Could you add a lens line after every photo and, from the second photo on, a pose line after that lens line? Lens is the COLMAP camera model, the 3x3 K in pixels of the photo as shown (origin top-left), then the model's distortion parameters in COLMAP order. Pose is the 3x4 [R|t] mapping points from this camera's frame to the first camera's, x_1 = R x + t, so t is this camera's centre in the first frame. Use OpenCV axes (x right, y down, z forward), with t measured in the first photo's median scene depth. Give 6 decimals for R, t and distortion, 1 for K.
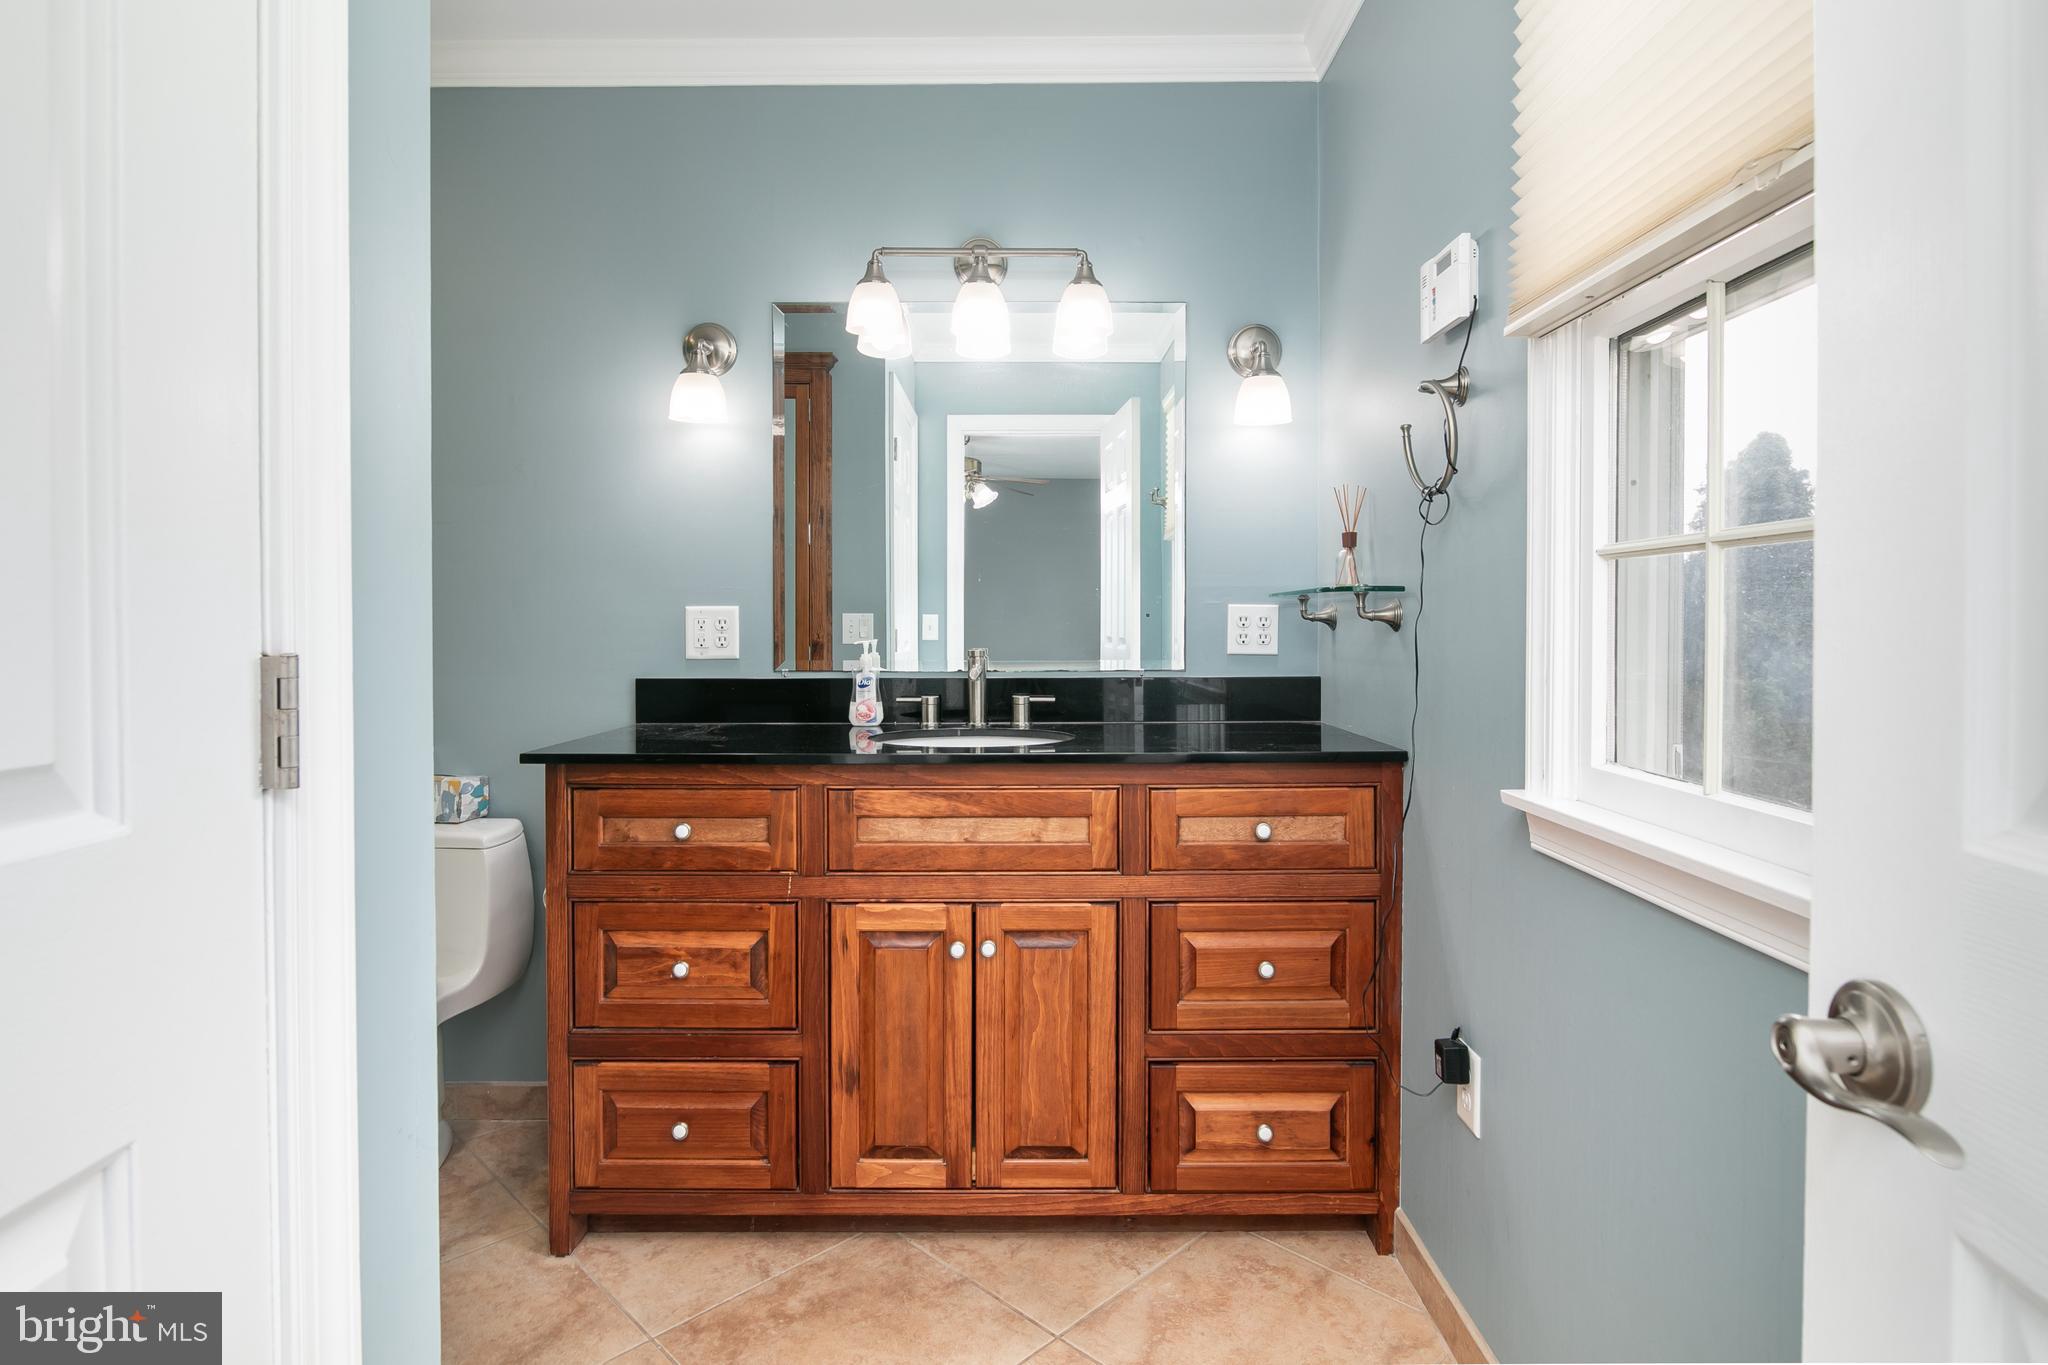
lens RADIAL K [[1078.3, 0, 1047.1], [0, 1078.3, 641.3], [0, 0, 1]] dist [-0.004885, -0.000448]
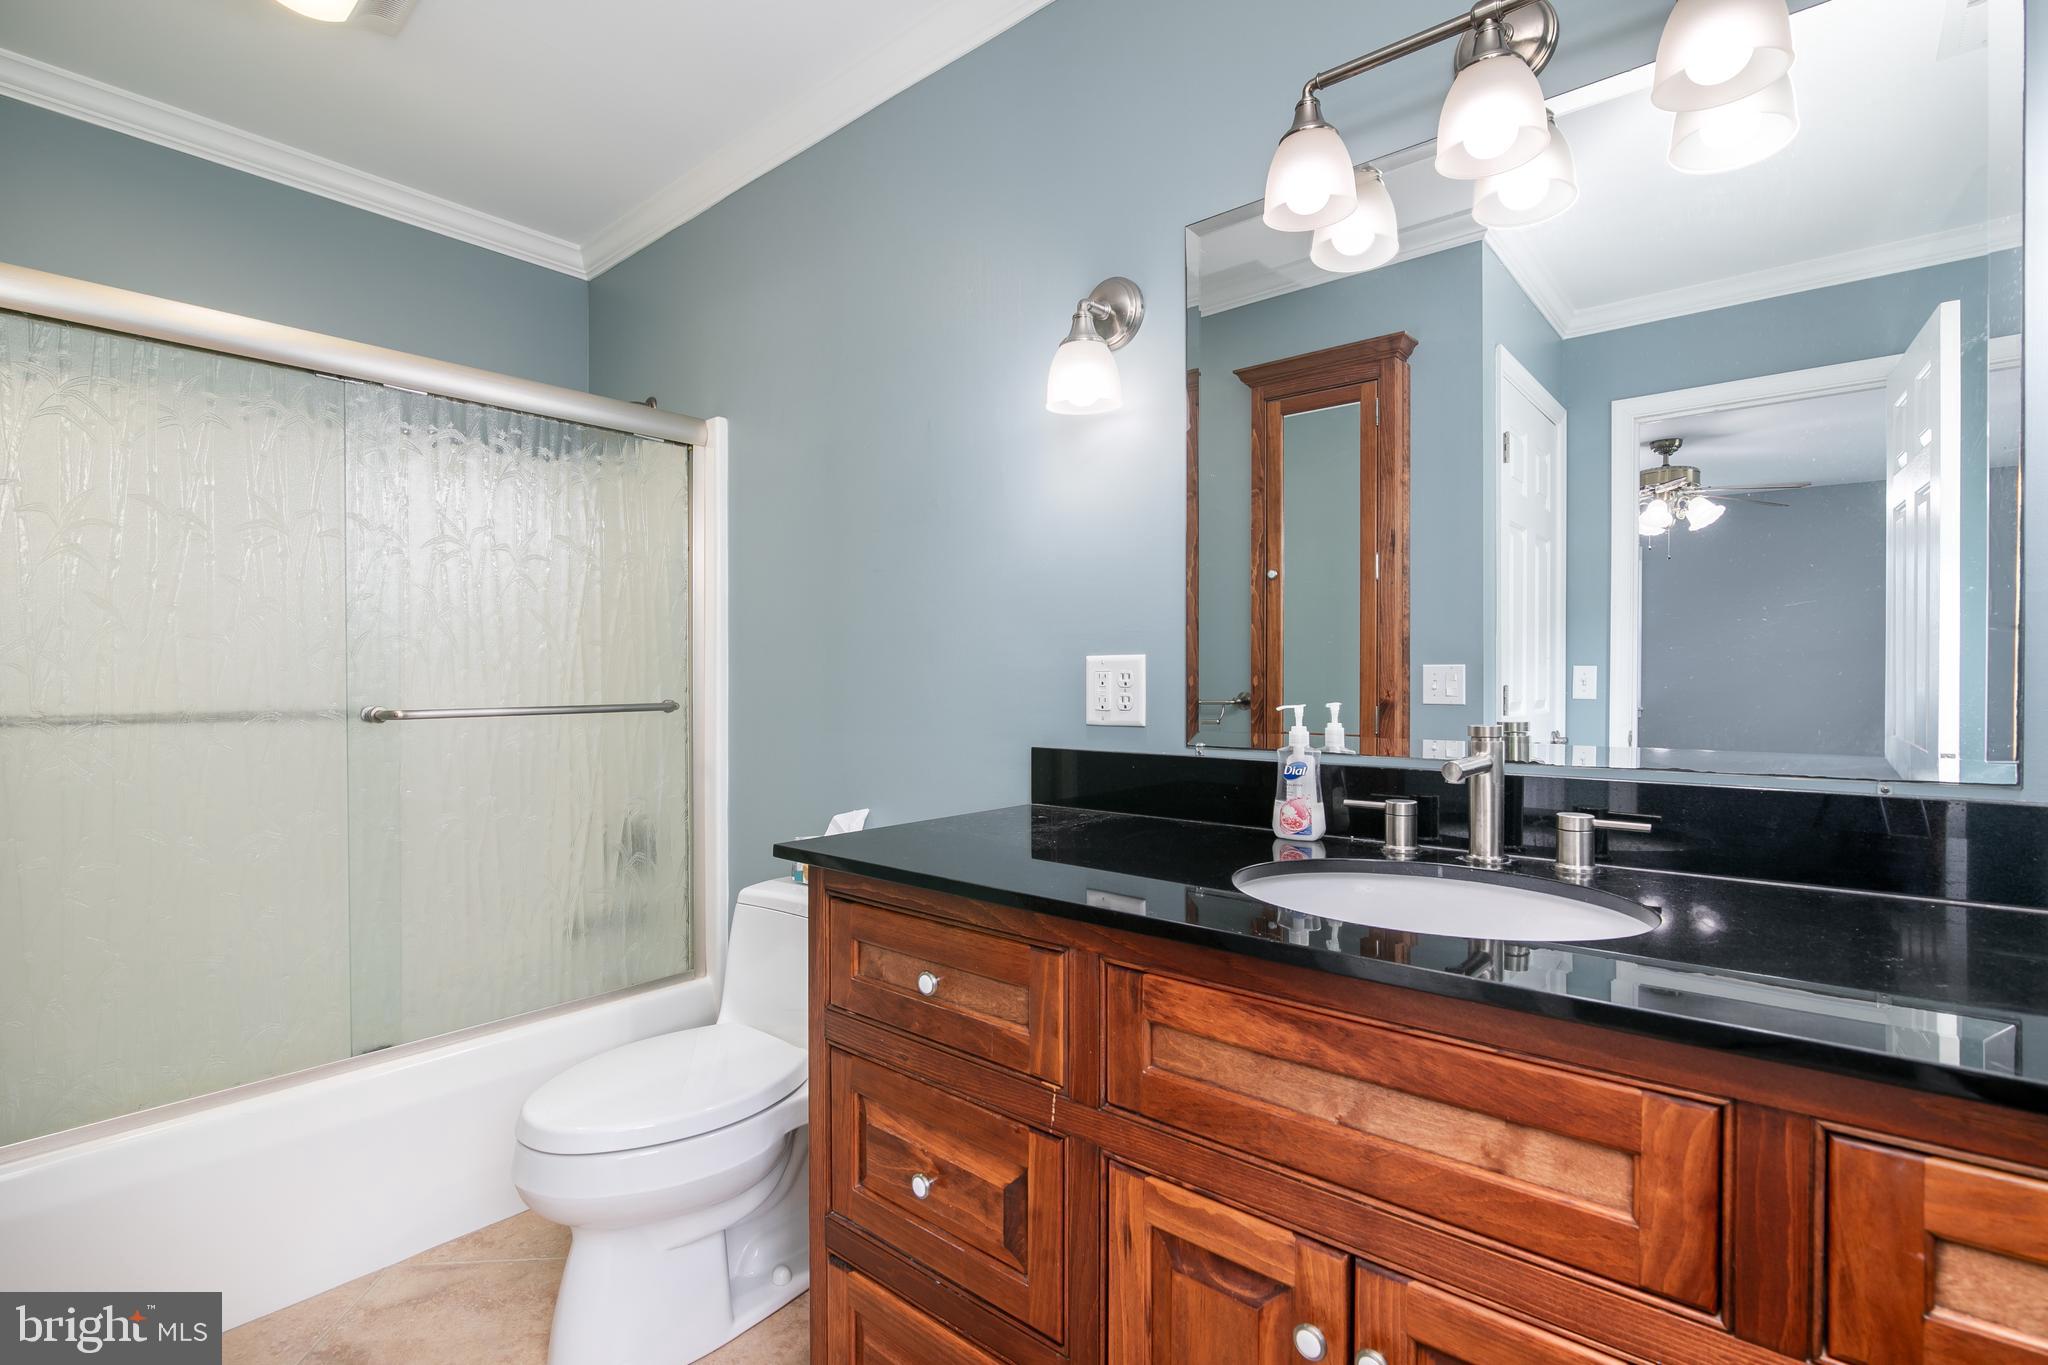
lens RADIAL K [[970.0, 0, 1004.4], [0, 970.0, 690.4], [0, 0, 1]] dist [-0.009411, 0.001258]
pose [[0.749942, 0.009219, -0.661439, 0.099830], [-0.010736, 0.999941, 0.001764, -0.010635], [0.661416, 0.005778, 0.749997, 0.567356]]
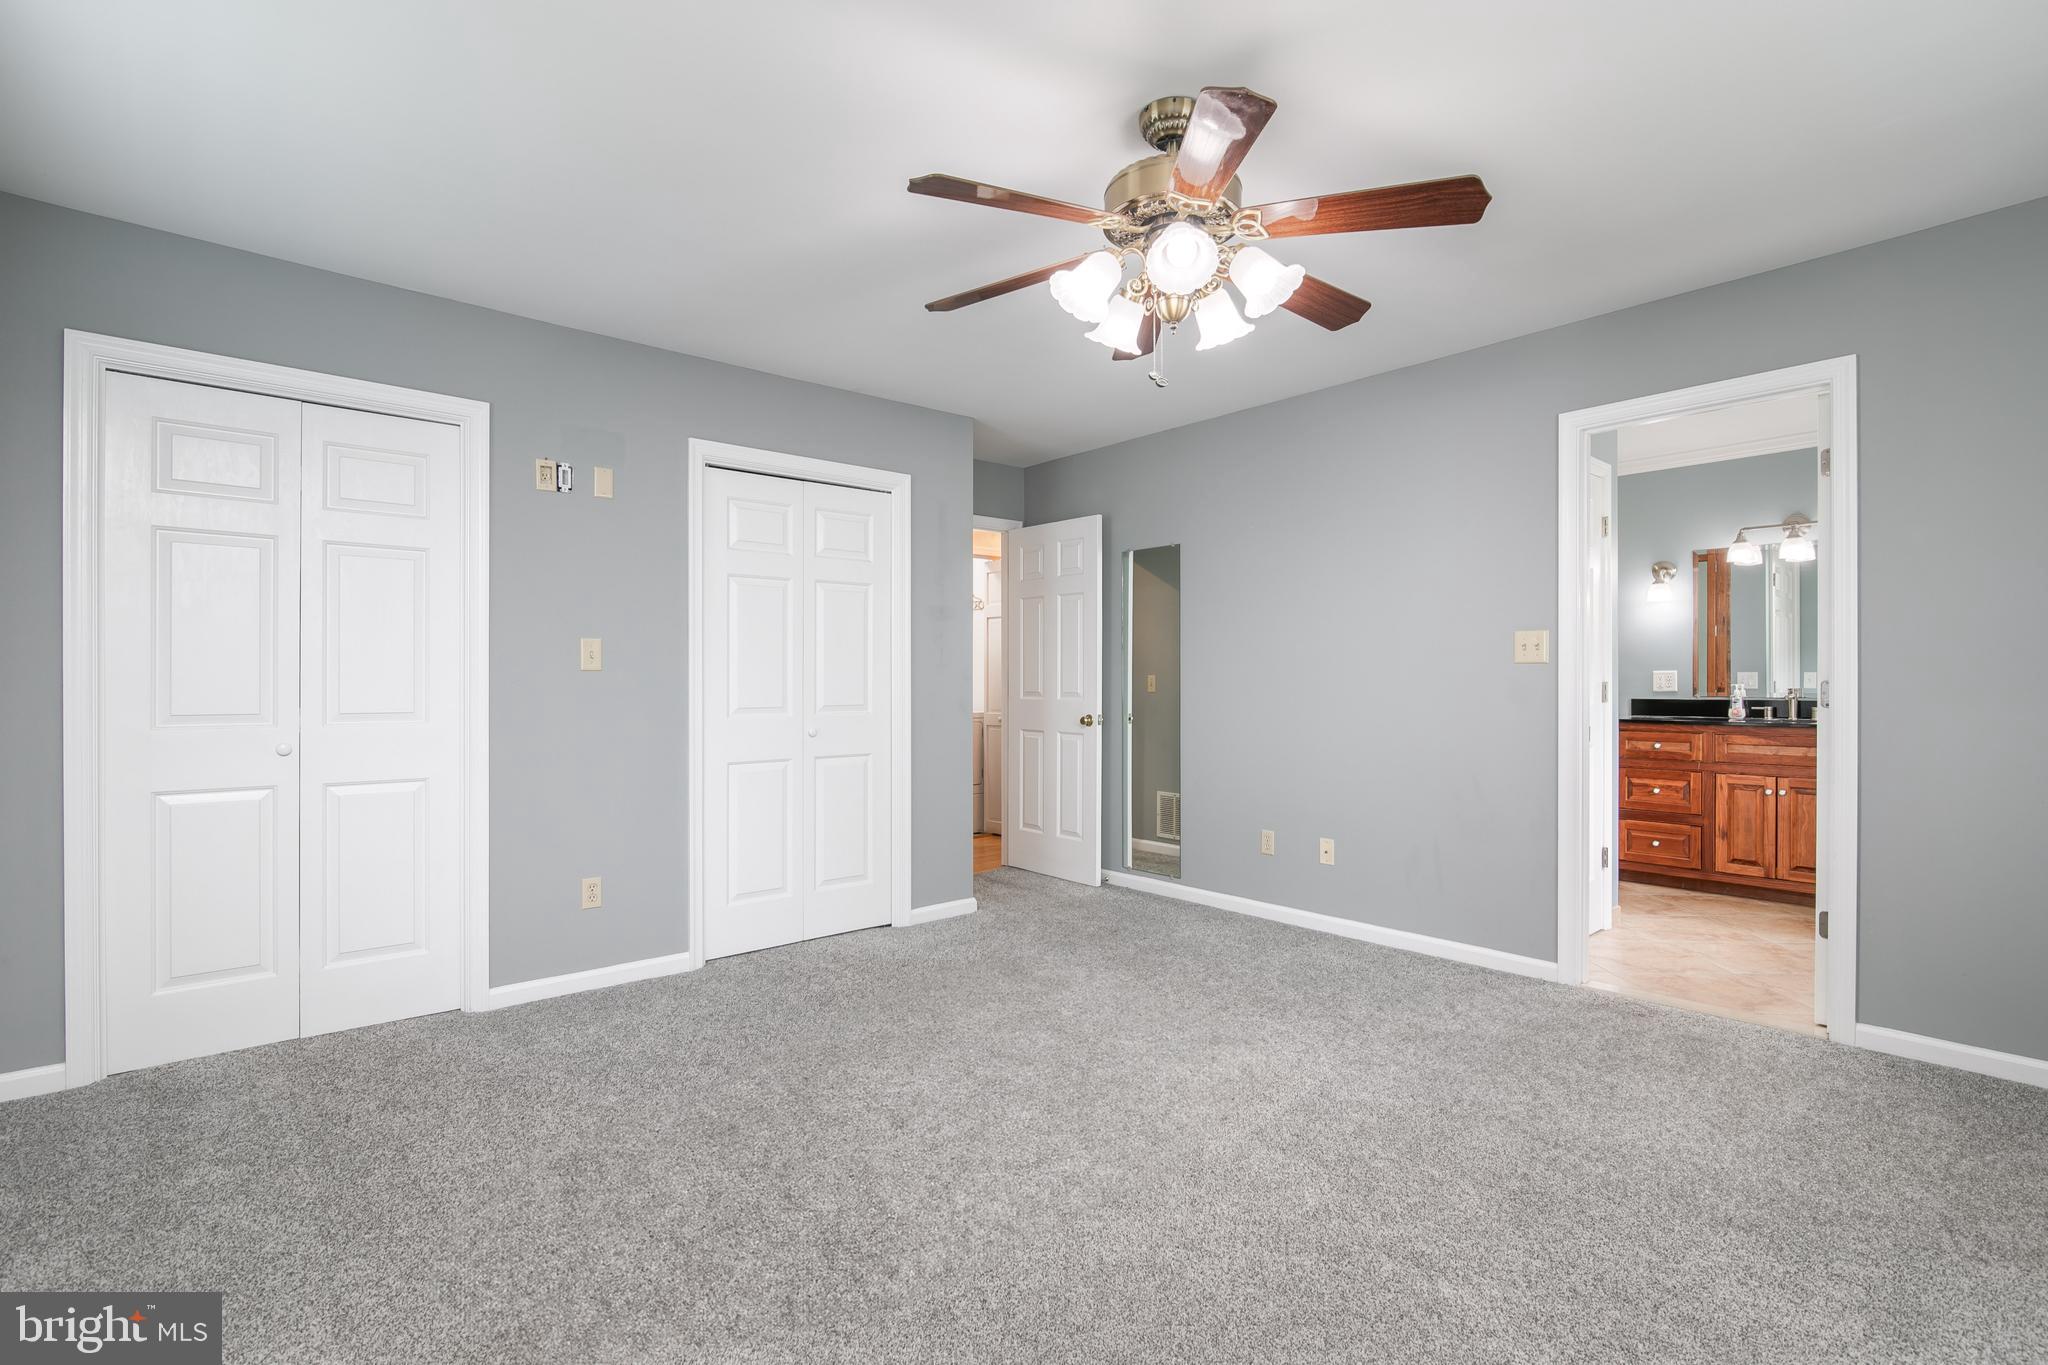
lens RADIAL K [[970.0, 0, 1013.3], [0, 970.0, 683.8], [0, 0, 1]] dist [-0.009411, 0.001258]
pose [[0.650815, 0.001754, -0.759234, 0.542140], [-0.010606, 0.999921, -0.006781, 0.039363], [0.759162, 0.012466, 0.650782, -2.134087]]
